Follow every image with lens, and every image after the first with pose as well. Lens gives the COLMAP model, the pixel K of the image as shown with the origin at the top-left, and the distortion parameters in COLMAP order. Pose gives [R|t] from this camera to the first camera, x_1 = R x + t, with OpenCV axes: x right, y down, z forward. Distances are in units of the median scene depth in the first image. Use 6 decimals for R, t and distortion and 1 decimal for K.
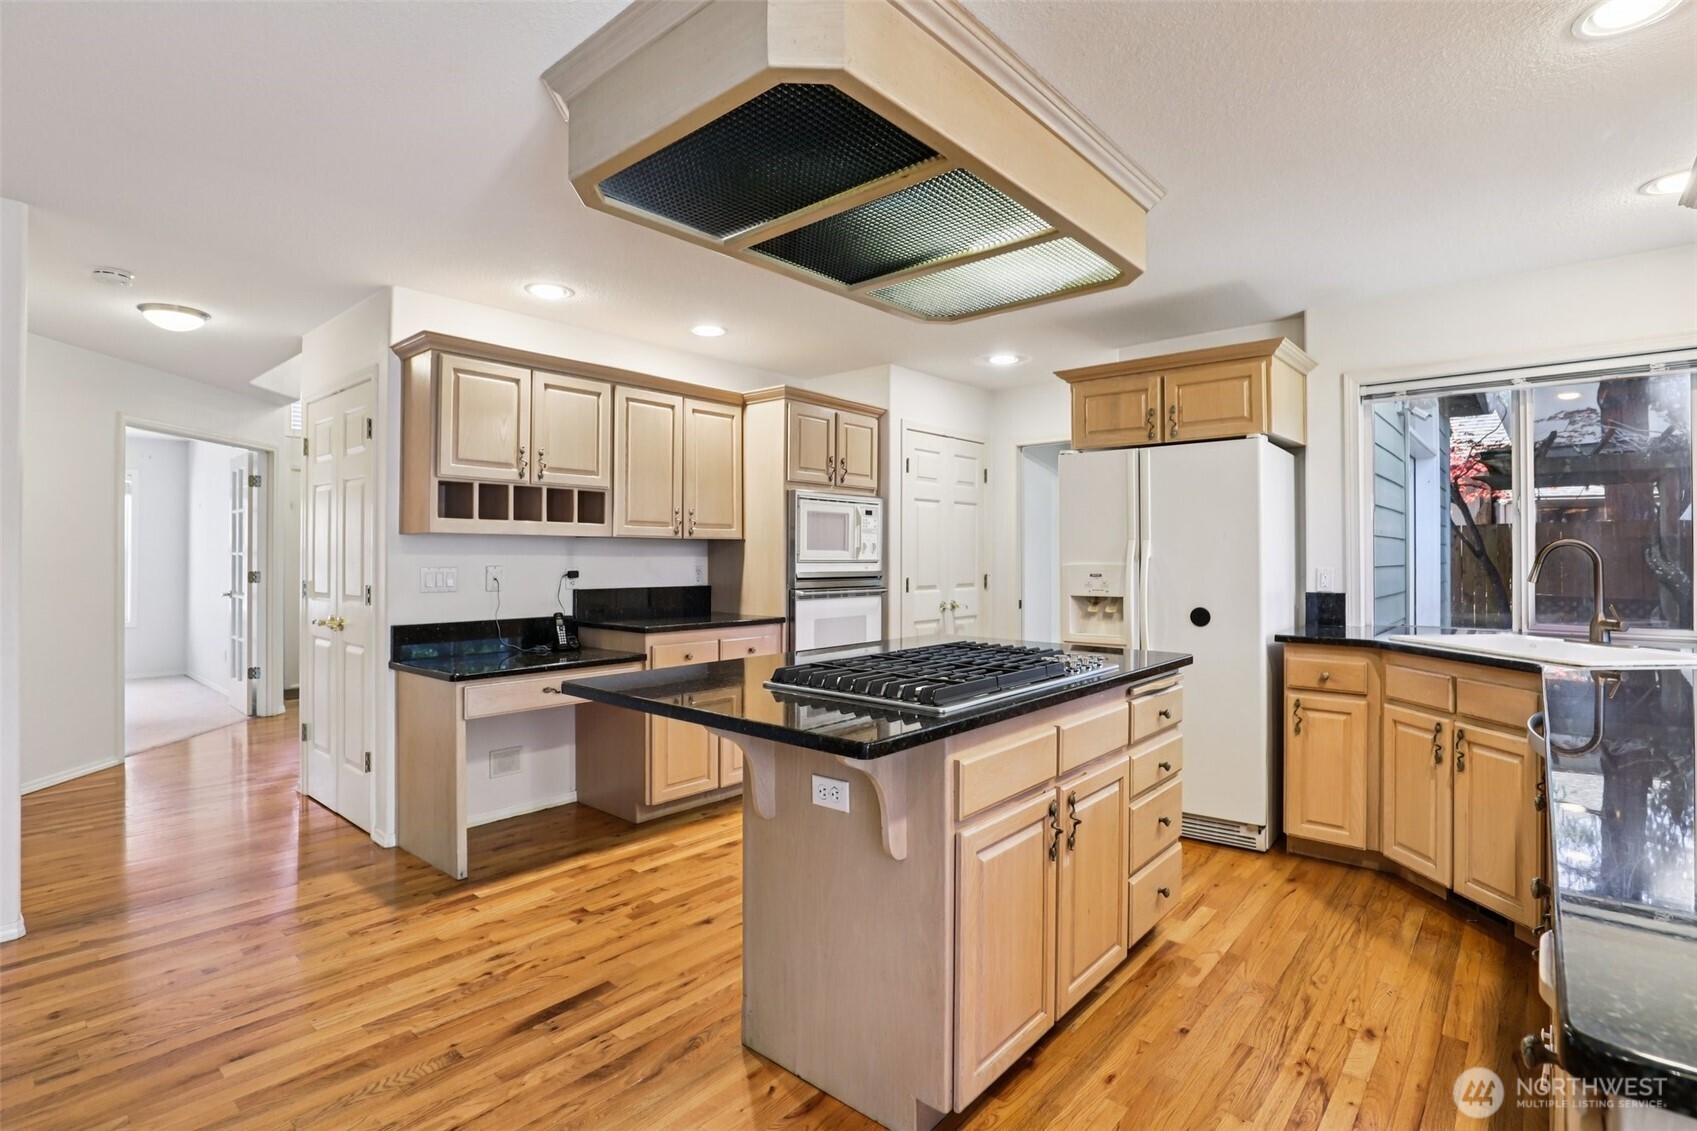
lens RADIAL K [[820.0, 0, 846.0], [0, 820.0, 555.2], [0, 0, 1]] dist [-0.035224, 0.006613]
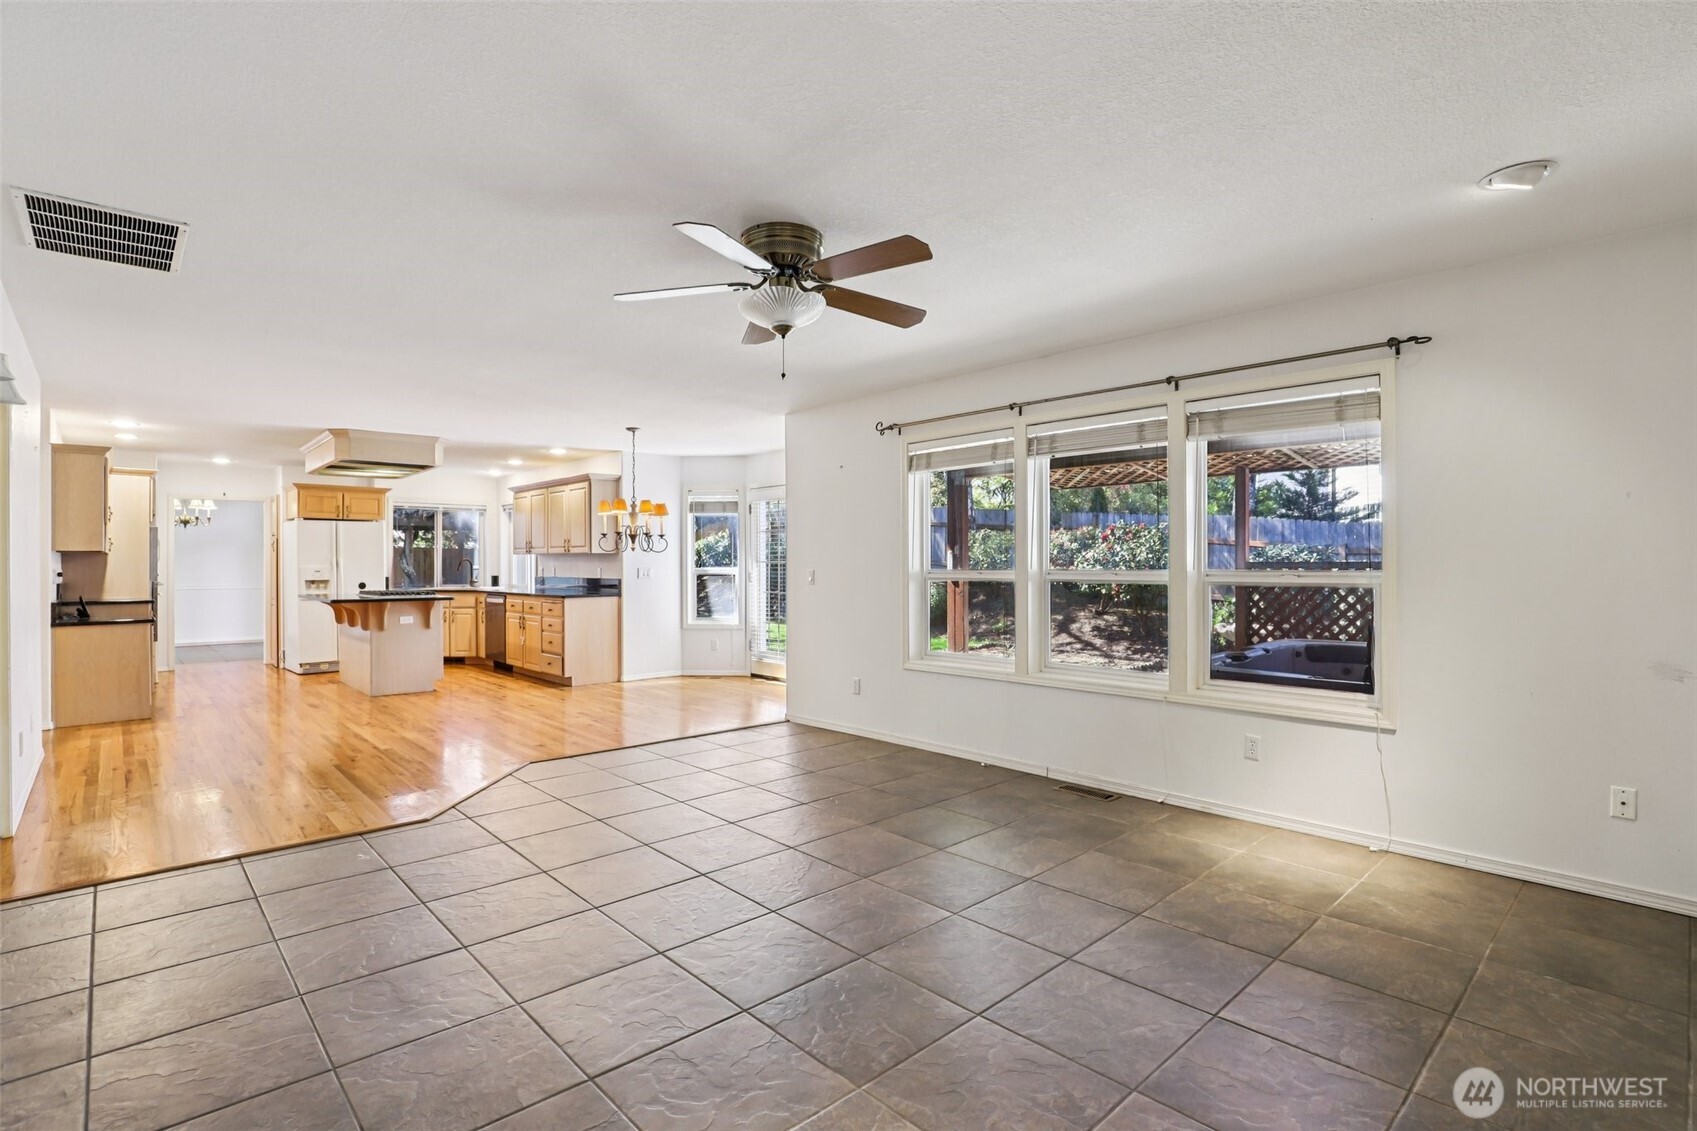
lens RADIAL K [[820.0, 0, 851.4], [0, 820.0, 565.5], [0, 0, 1]] dist [-0.035224, 0.006613]
pose [[0.111580, -0.004630, 0.993745, -2.139405], [0.001585, 0.999989, 0.004481, -0.001211], [-0.993754, 0.001075, 0.111586, -0.954952]]
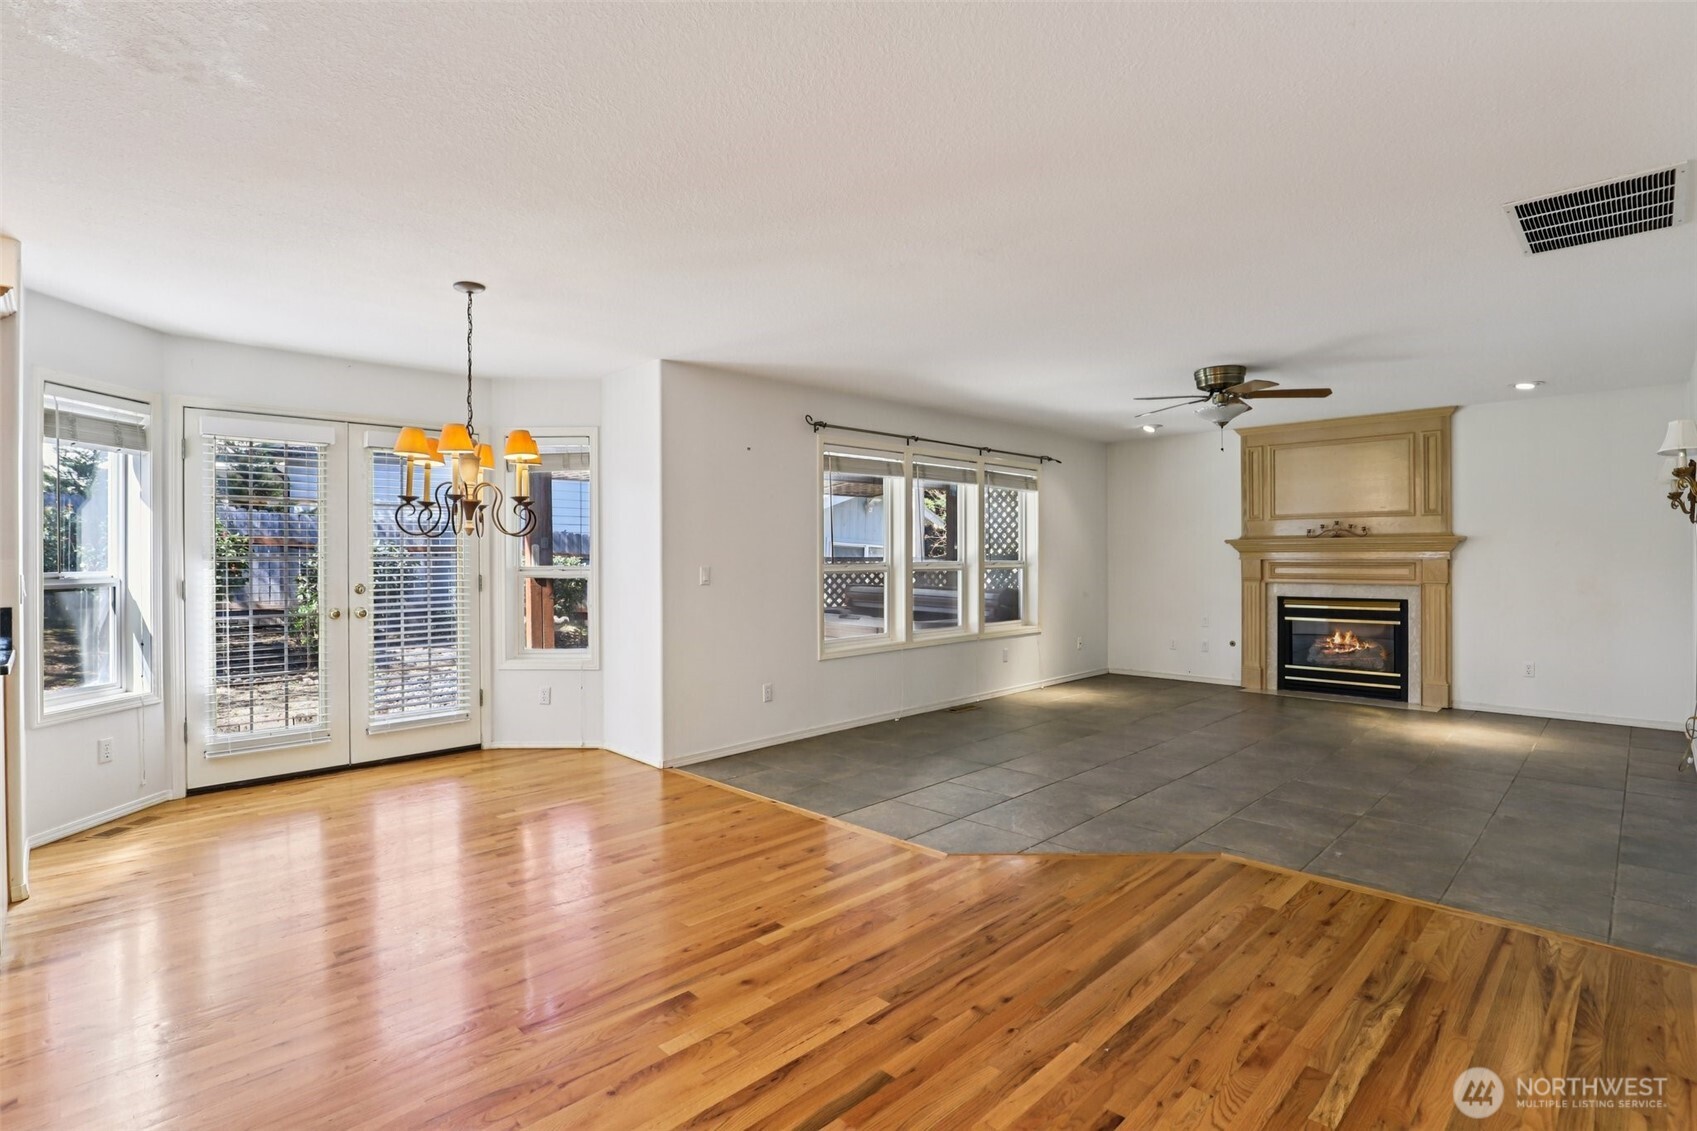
lens RADIAL K [[820.0, 0, 839.4], [0, 820.0, 556.3], [0, 0, 1]] dist [-0.035224, 0.006613]
pose [[-0.996802, 0.002644, 0.079870, -0.664418], [0.002703, 0.999996, 0.000642, -0.002843], [-0.079868, 0.000855, -0.996805, 0.816926]]
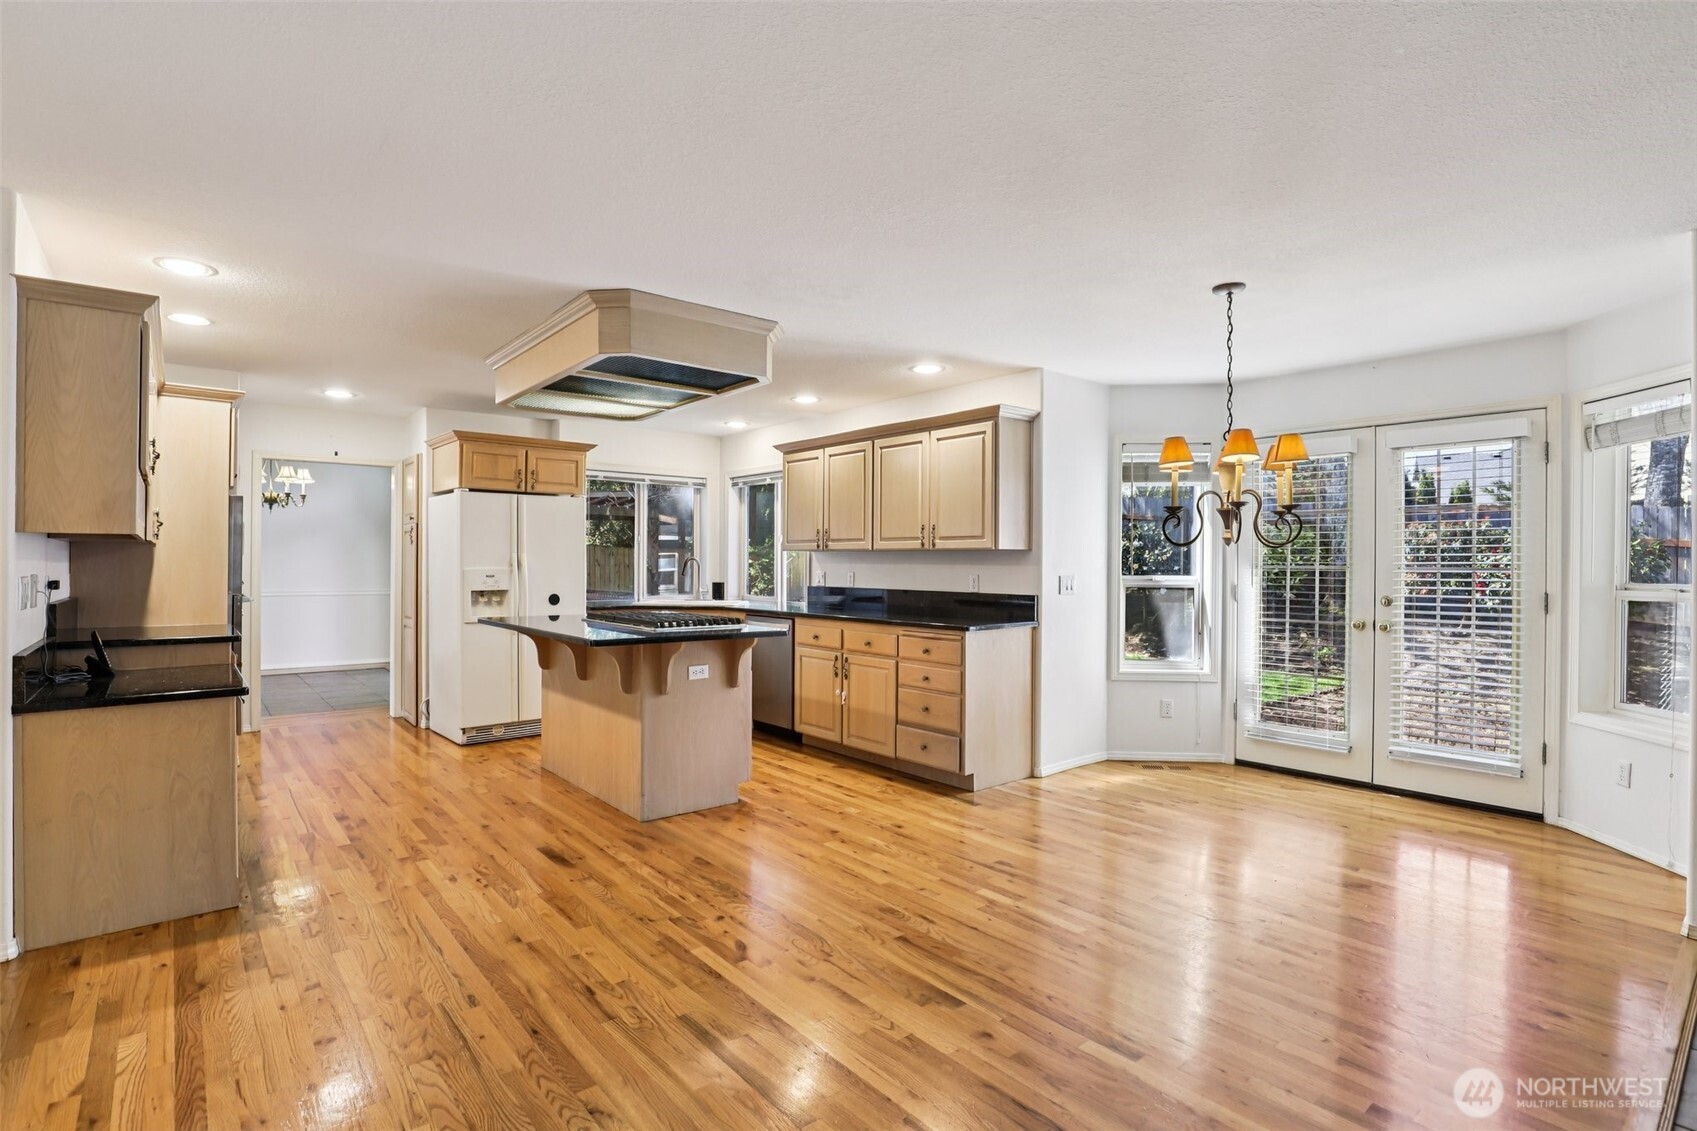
lens RADIAL K [[820.0, 0, 840.6], [0, 820.0, 564.9], [0, 0, 1]] dist [-0.035224, 0.006613]
pose [[0.166920, -0.002966, 0.985966, -1.172440], [-0.006009, 0.999974, 0.004025, -0.006582], [-0.985952, -0.006596, 0.166897, 0.136218]]
